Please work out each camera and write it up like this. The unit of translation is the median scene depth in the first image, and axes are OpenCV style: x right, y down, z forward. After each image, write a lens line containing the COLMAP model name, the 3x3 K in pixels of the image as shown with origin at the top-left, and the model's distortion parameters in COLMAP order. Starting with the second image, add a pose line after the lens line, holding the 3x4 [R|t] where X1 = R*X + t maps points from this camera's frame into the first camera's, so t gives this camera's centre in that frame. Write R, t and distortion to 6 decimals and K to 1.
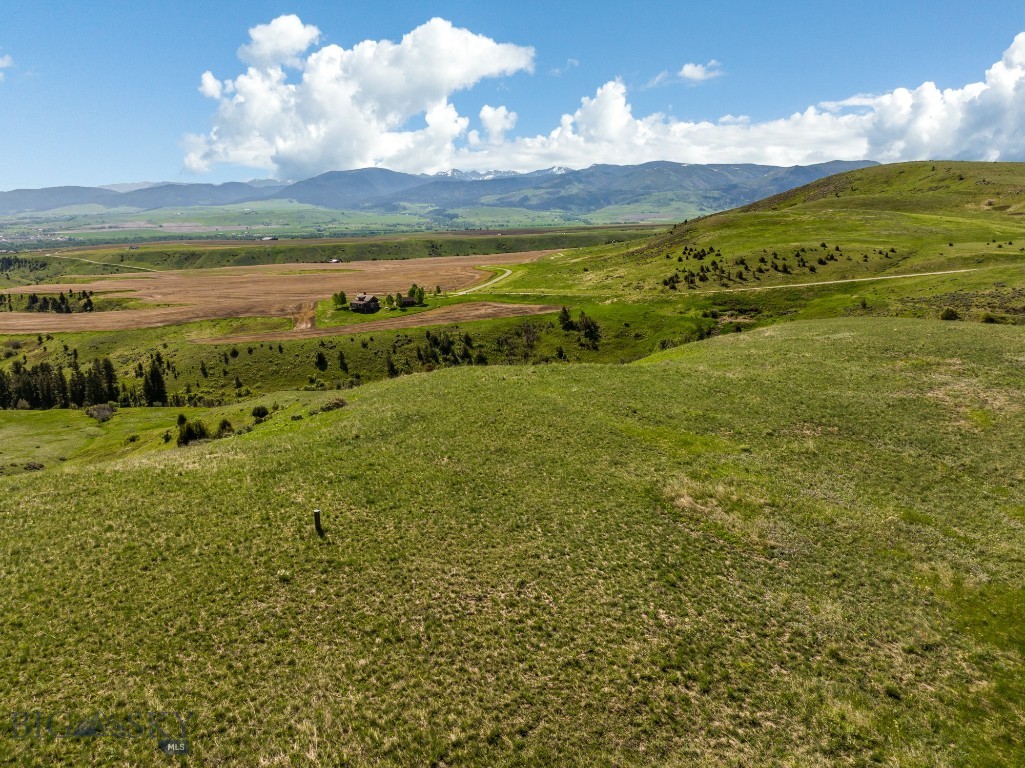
lens RADIAL K [[726.8, 0, 515.0], [0, 726.8, 385.3], [0, 0, 1]] dist [-0.040781, 0.007534]
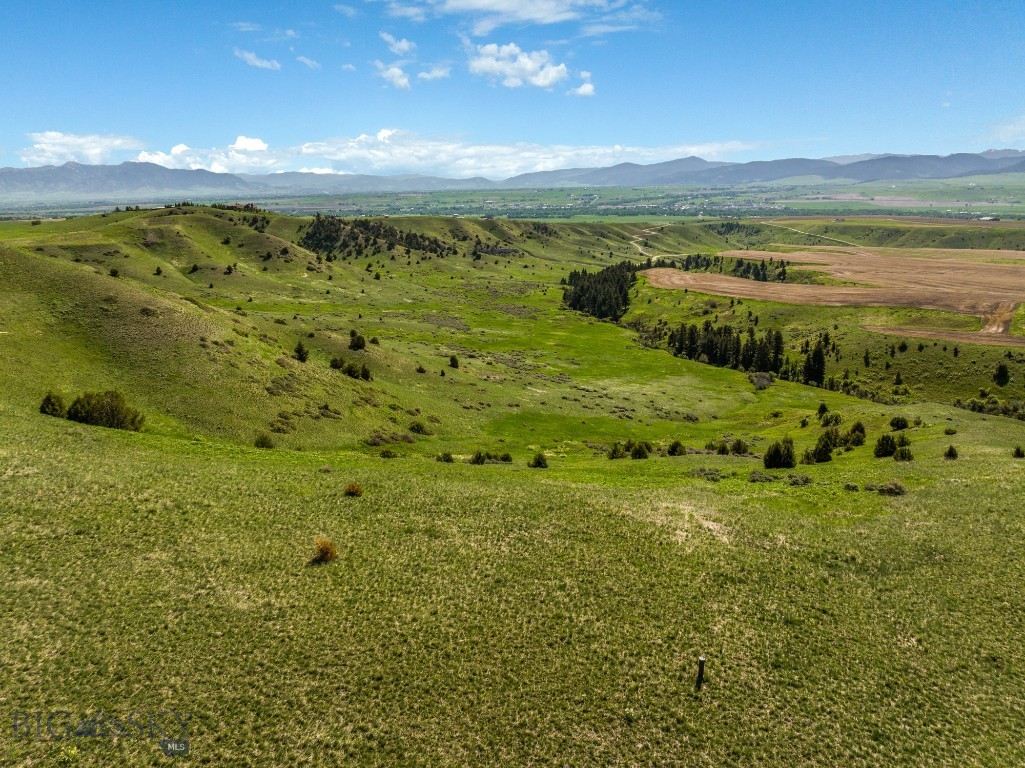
lens RADIAL K [[726.8, 0, 515.0], [0, 726.8, 385.3], [0, 0, 1]] dist [-0.040781, 0.007534]
pose [[0.622363, 0.214210, -0.752847, 0.006838], [-0.186474, 0.974707, 0.123183, -0.007798], [0.760192, 0.063722, 0.646566, 0.003326]]
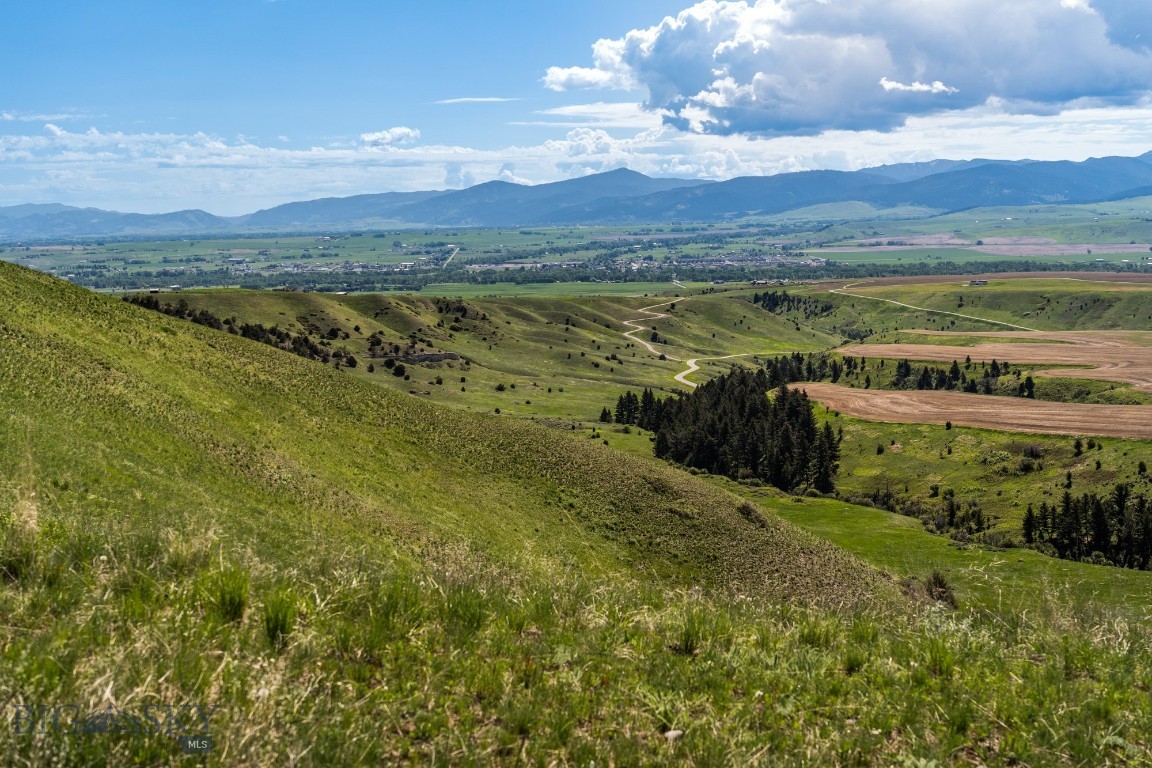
lens RADIAL K [[1490.1, 0, 576.0], [0, 1490.1, 384.0], [0, 0, 1]] dist [0.068872, -0.015854]
pose [[0.768657, 0.068709, -0.635960, -0.124348], [-0.147269, 0.986515, -0.071416, 0.016418], [0.622477, 0.148551, 0.768410, -0.086434]]
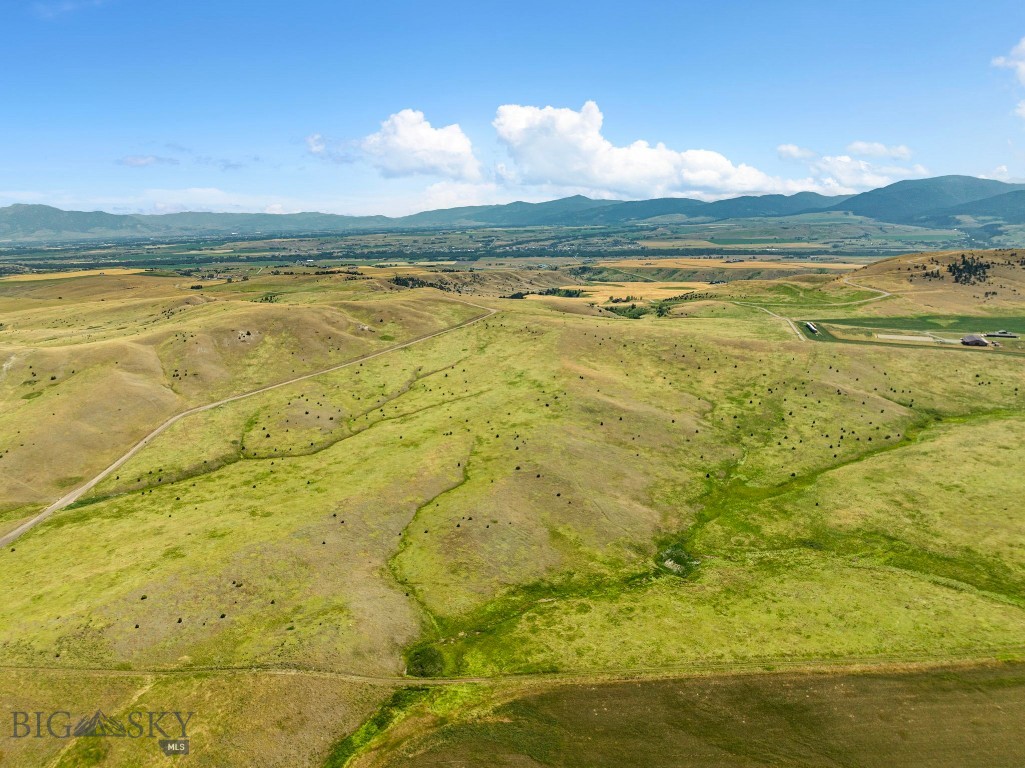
lens RADIAL K [[726.8, 0, 515.0], [0, 726.8, 385.3], [0, 0, 1]] dist [-0.040781, 0.007534]
pose [[0.726439, 0.152398, -0.670120, 1.136643], [-0.154214, 0.986383, 0.057148, 0.106754], [0.669704, 0.061827, 0.740050, -1.204586]]
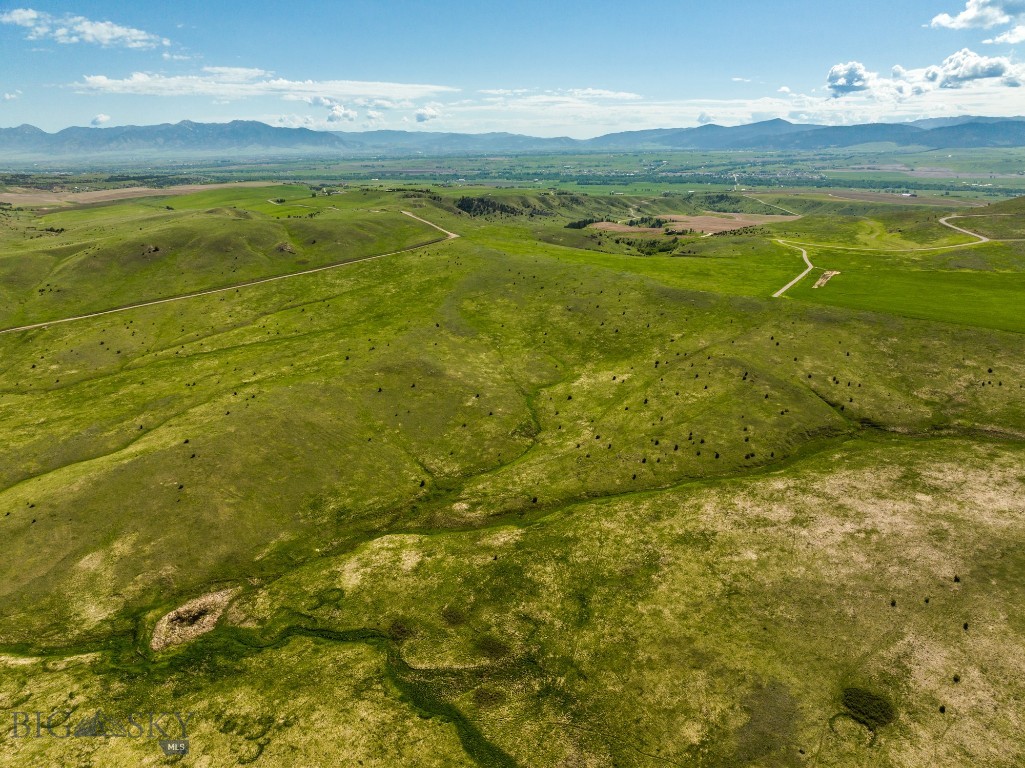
lens RADIAL K [[726.8, 0, 515.0], [0, 726.8, 385.3], [0, 0, 1]] dist [-0.040781, 0.007534]
pose [[0.528181, 0.279025, -0.801978, 1.229111], [-0.206461, 0.958326, 0.197447, 0.025984], [0.823649, 0.061289, 0.563778, -0.754705]]
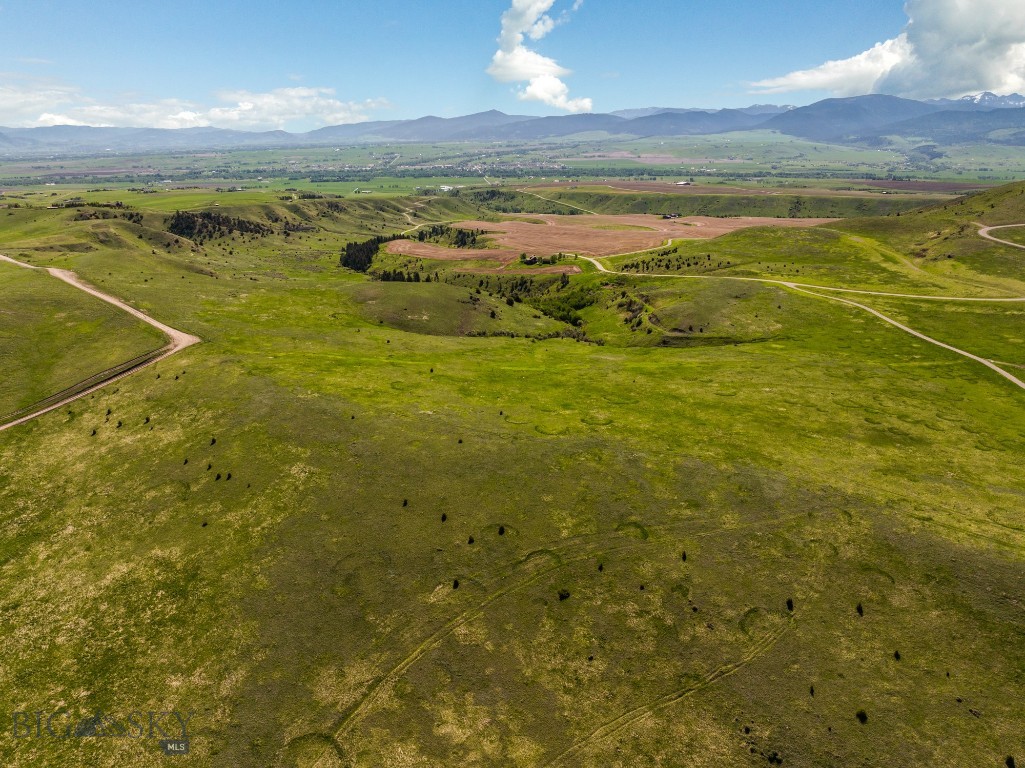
lens RADIAL K [[726.8, 0, 515.0], [0, 726.8, 385.3], [0, 0, 1]] dist [-0.040781, 0.007534]
pose [[0.798111, 0.203343, -0.567160, 0.579126], [-0.146900, 0.978594, 0.144136, -0.029321], [0.584328, -0.031721, 0.810897, -0.429047]]
